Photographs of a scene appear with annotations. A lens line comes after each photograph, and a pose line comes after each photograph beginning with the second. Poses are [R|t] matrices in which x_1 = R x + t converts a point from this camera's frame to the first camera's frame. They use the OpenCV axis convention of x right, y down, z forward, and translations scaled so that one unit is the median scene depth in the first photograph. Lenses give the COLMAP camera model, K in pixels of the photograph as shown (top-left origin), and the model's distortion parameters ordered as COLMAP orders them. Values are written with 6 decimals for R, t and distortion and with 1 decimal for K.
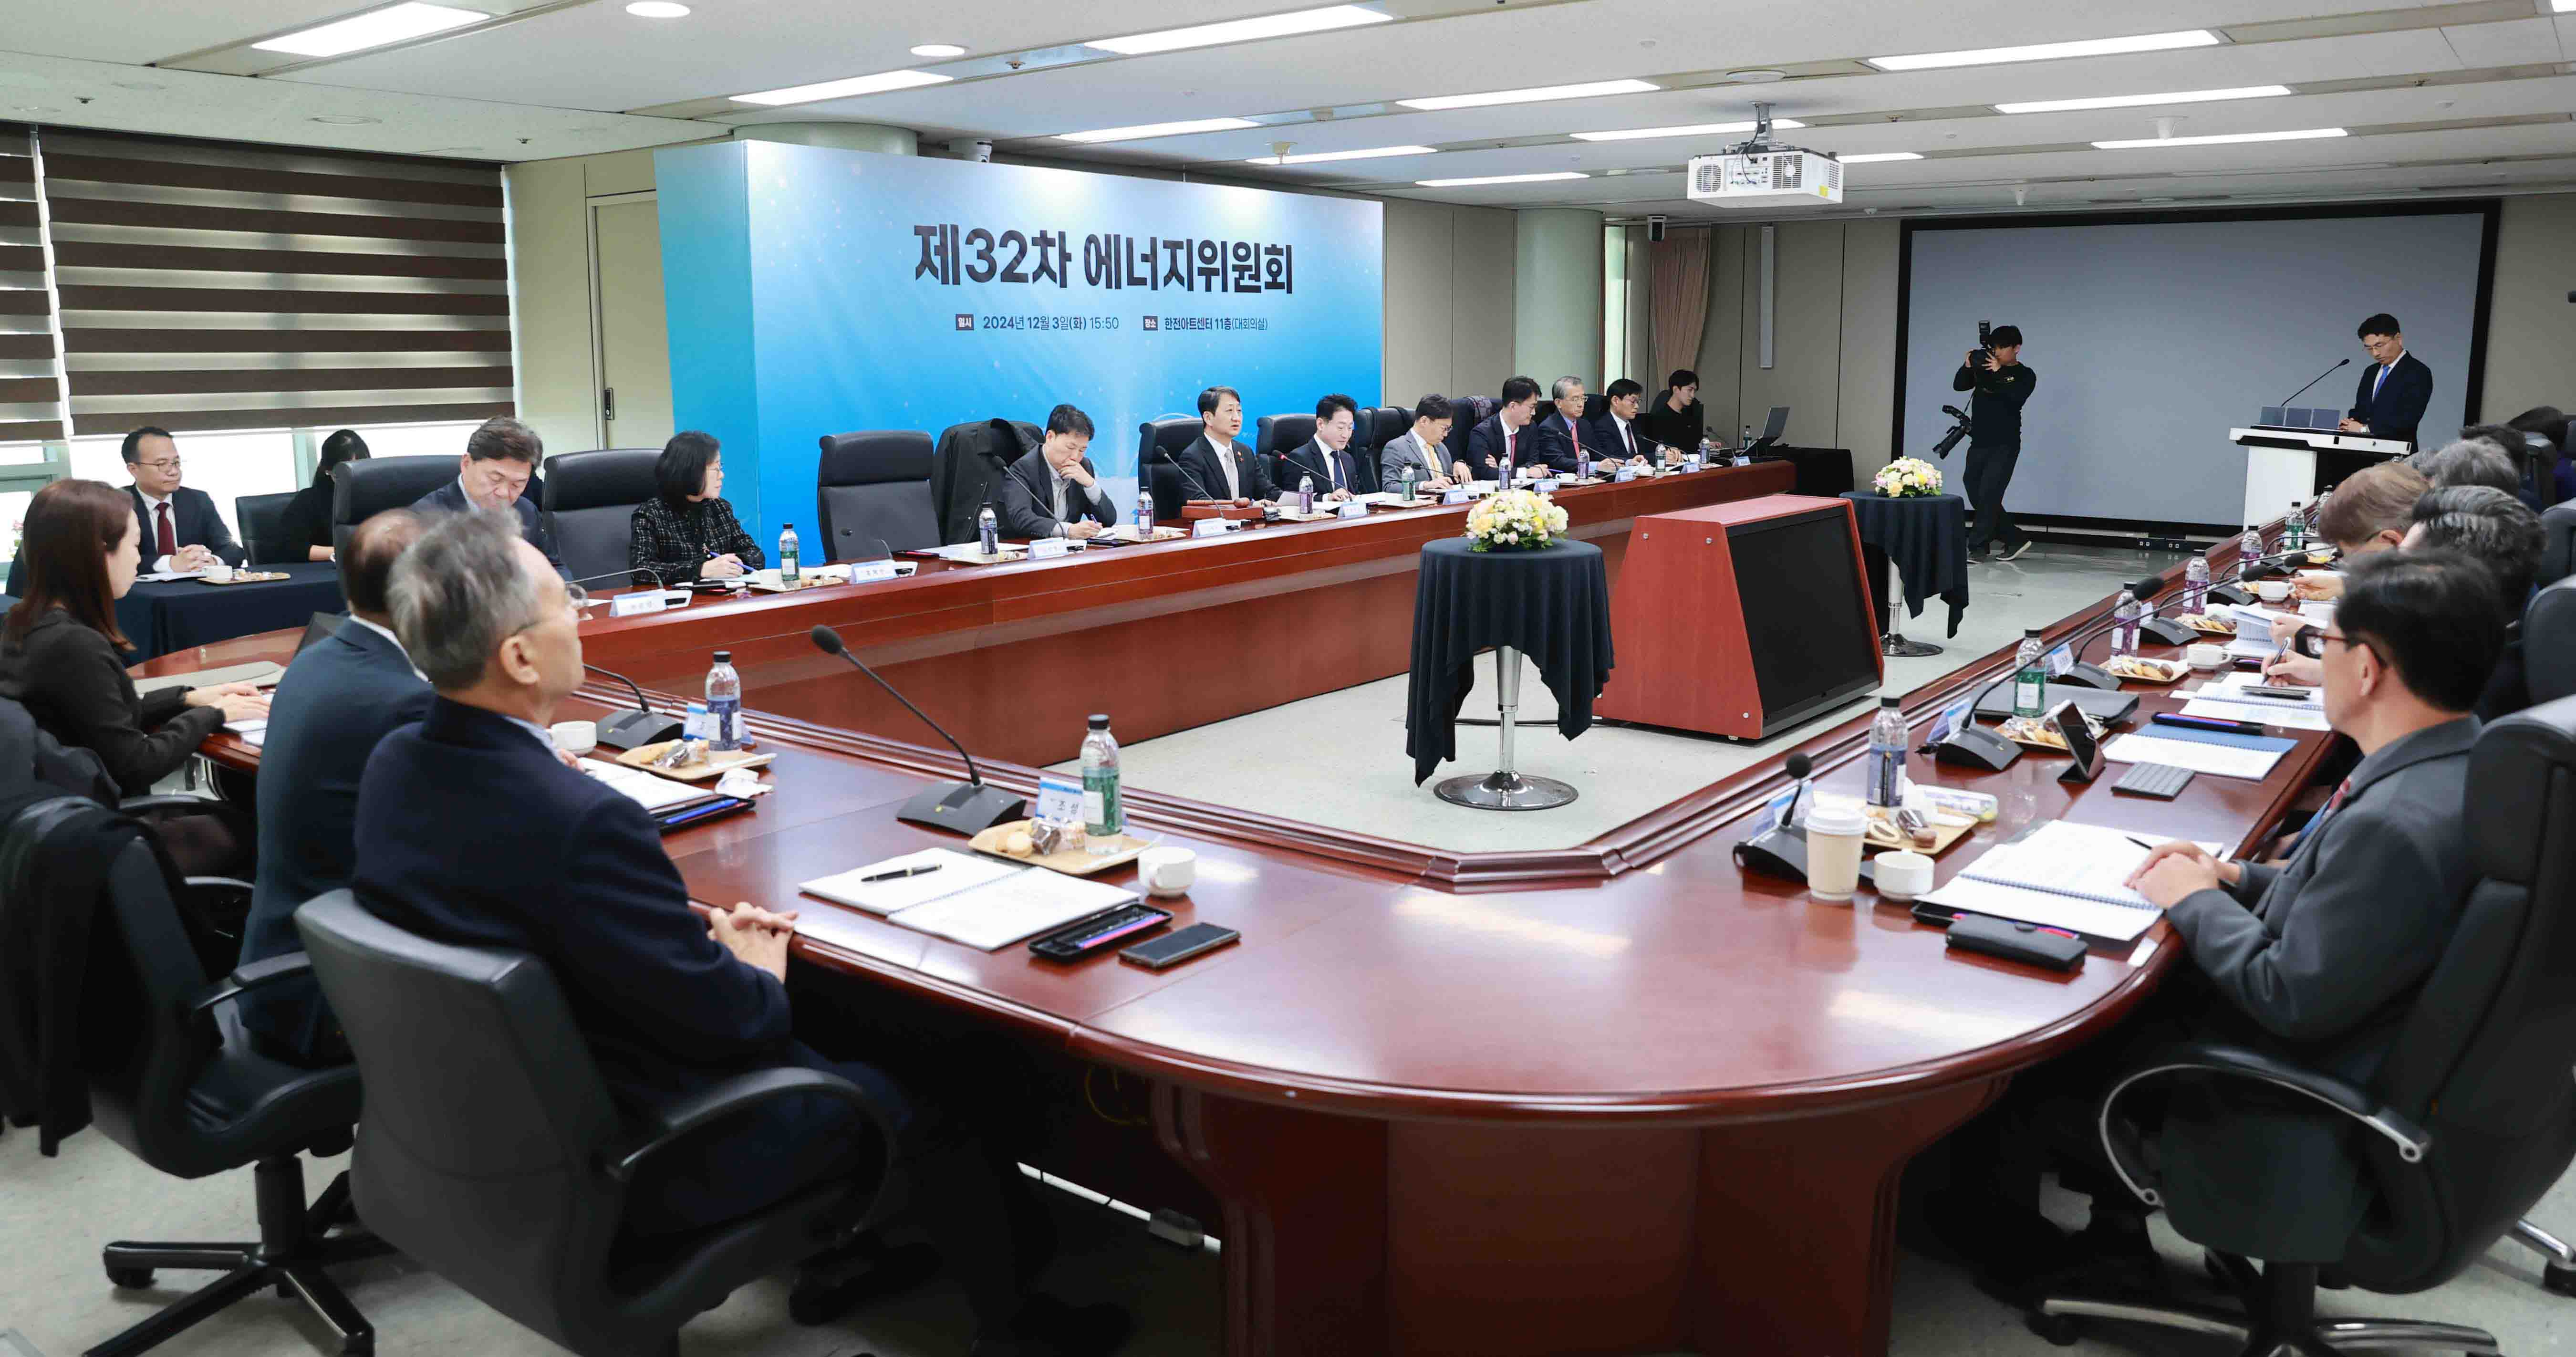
lens RADIAL K [[1837.8, 0, 1287.8], [0, 1837.8, 623.6], [0, 0, 1]] dist [0.005401, 0.001502]
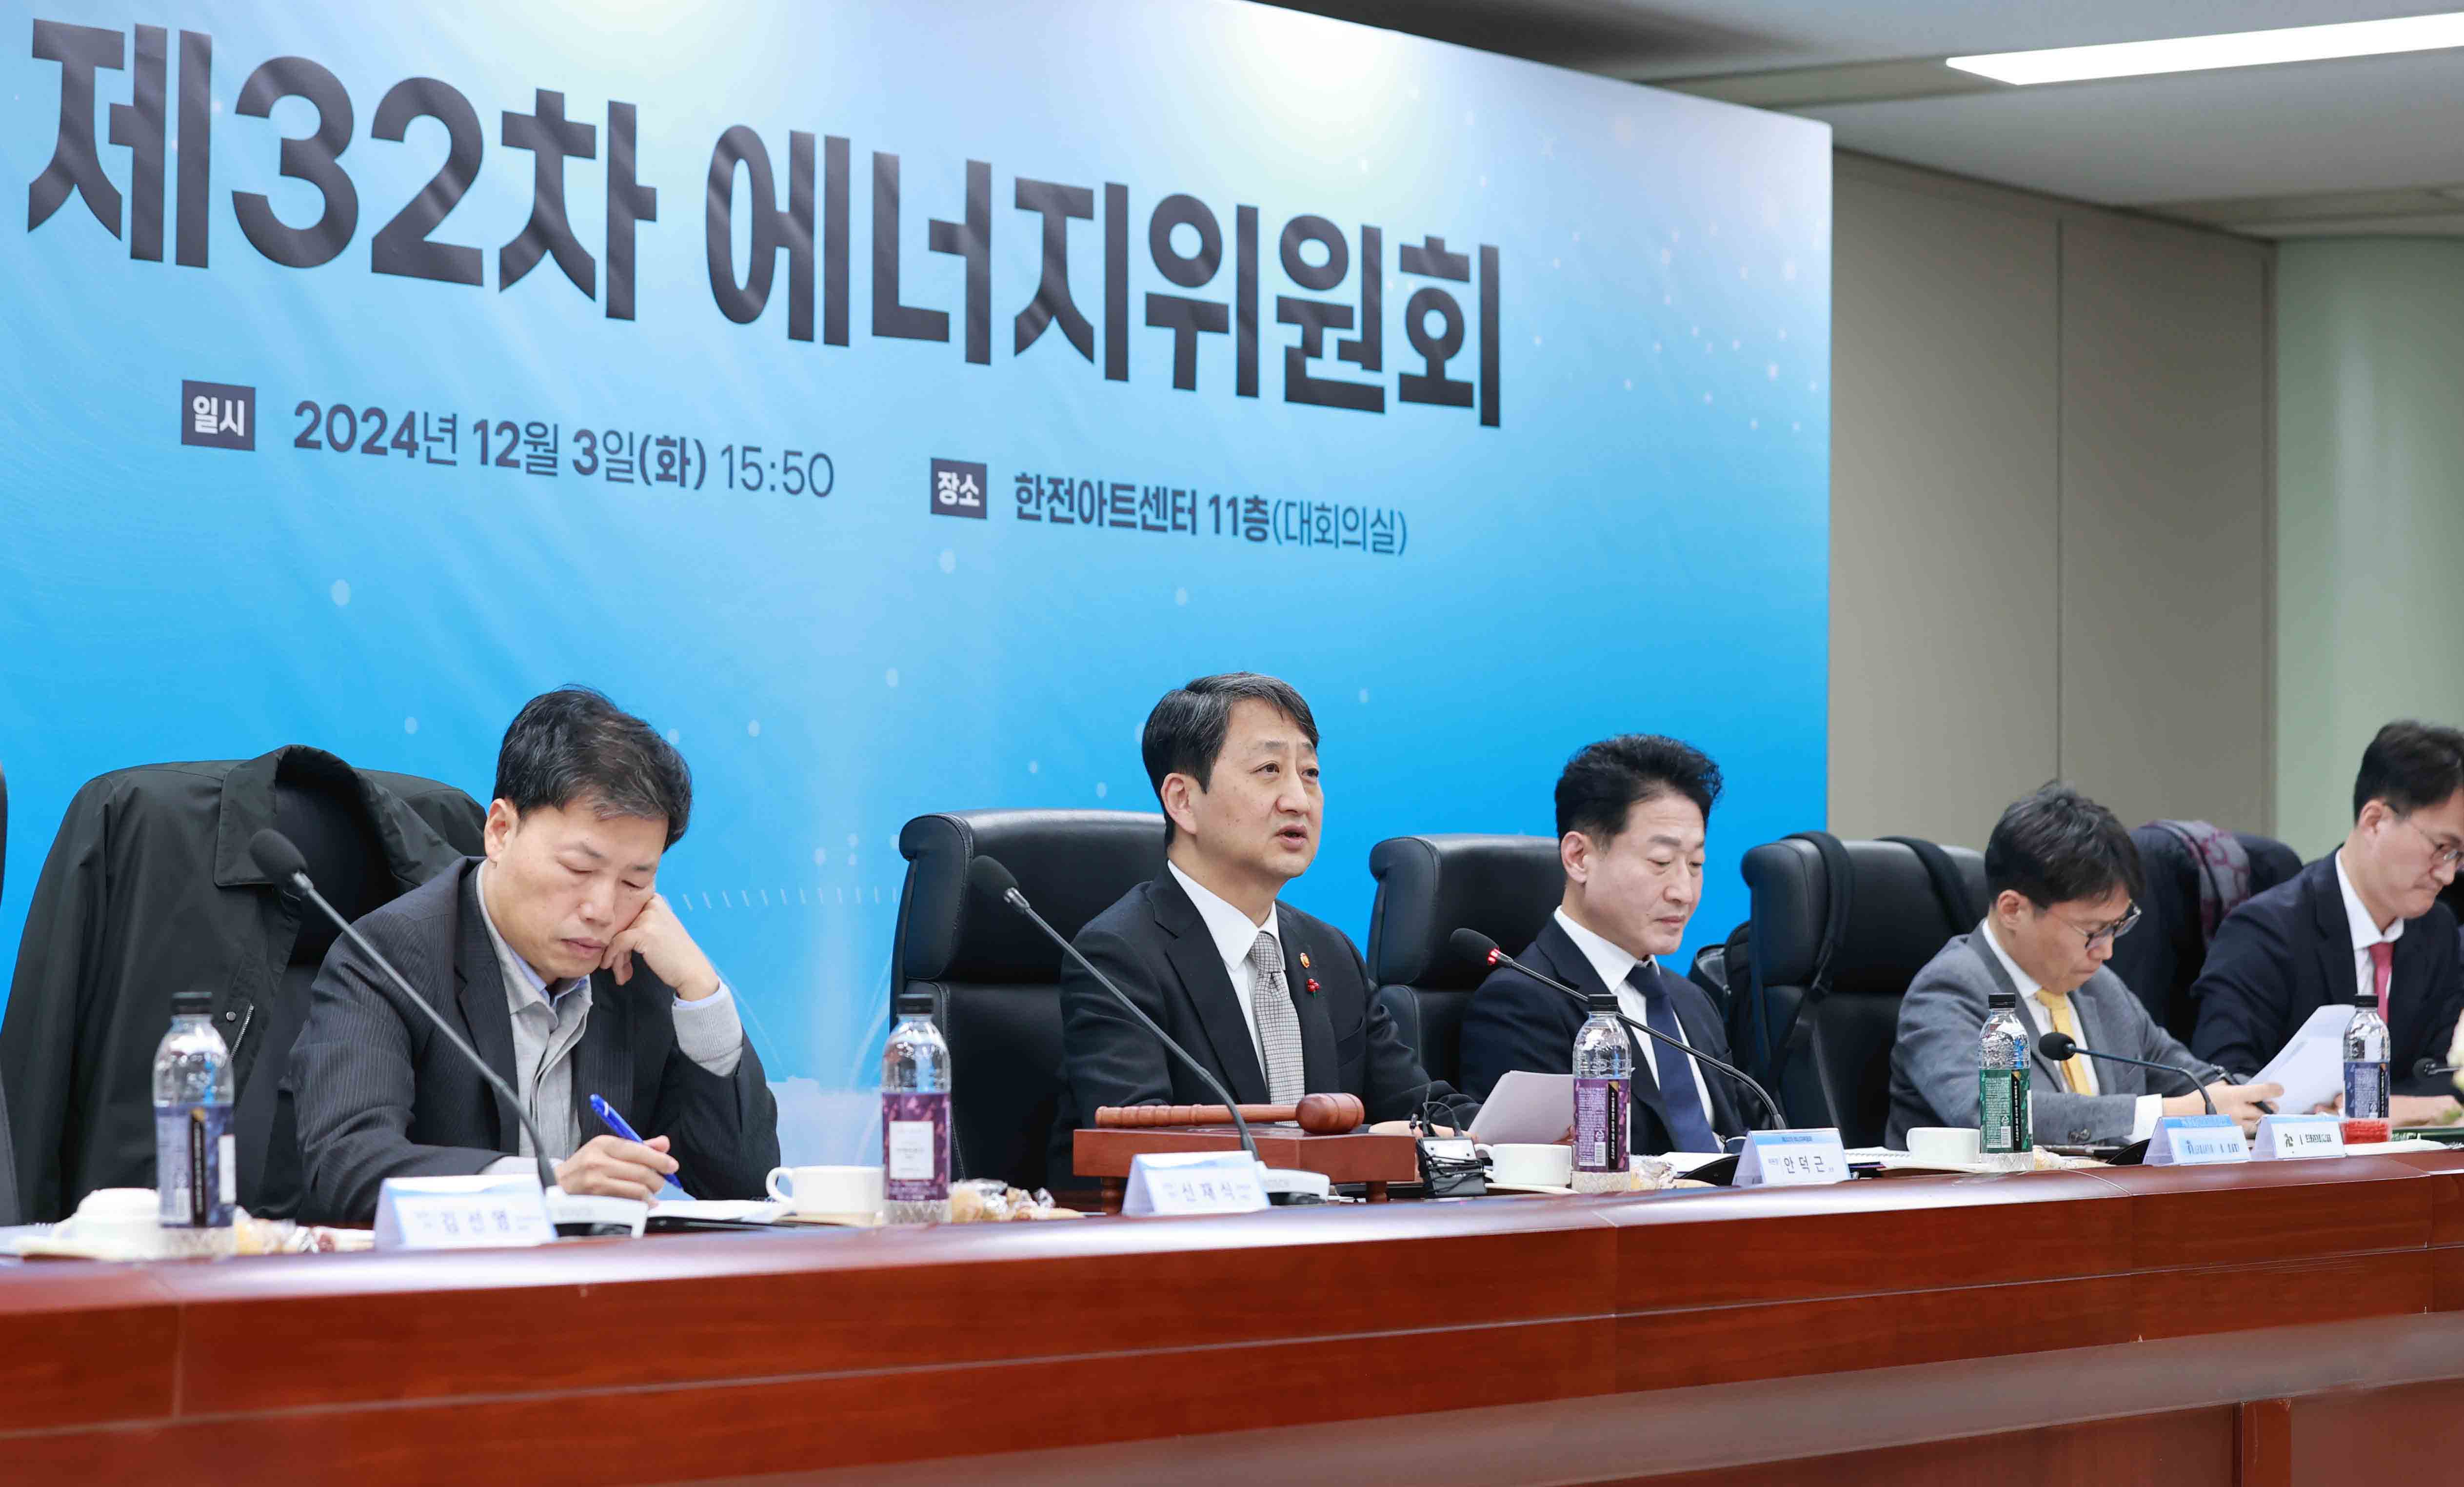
lens RADIAL K [[5675.9, 0, 1232.0], [0, 5675.9, 743.5], [0, 0, 1]] dist [-0.116868, -0.732396]
pose [[0.999610, 0.010398, -0.025905, -0.016698], [-0.015169, 0.981395, -0.191399, 0.023325], [0.023433, 0.191717, 0.981170, 0.245008]]
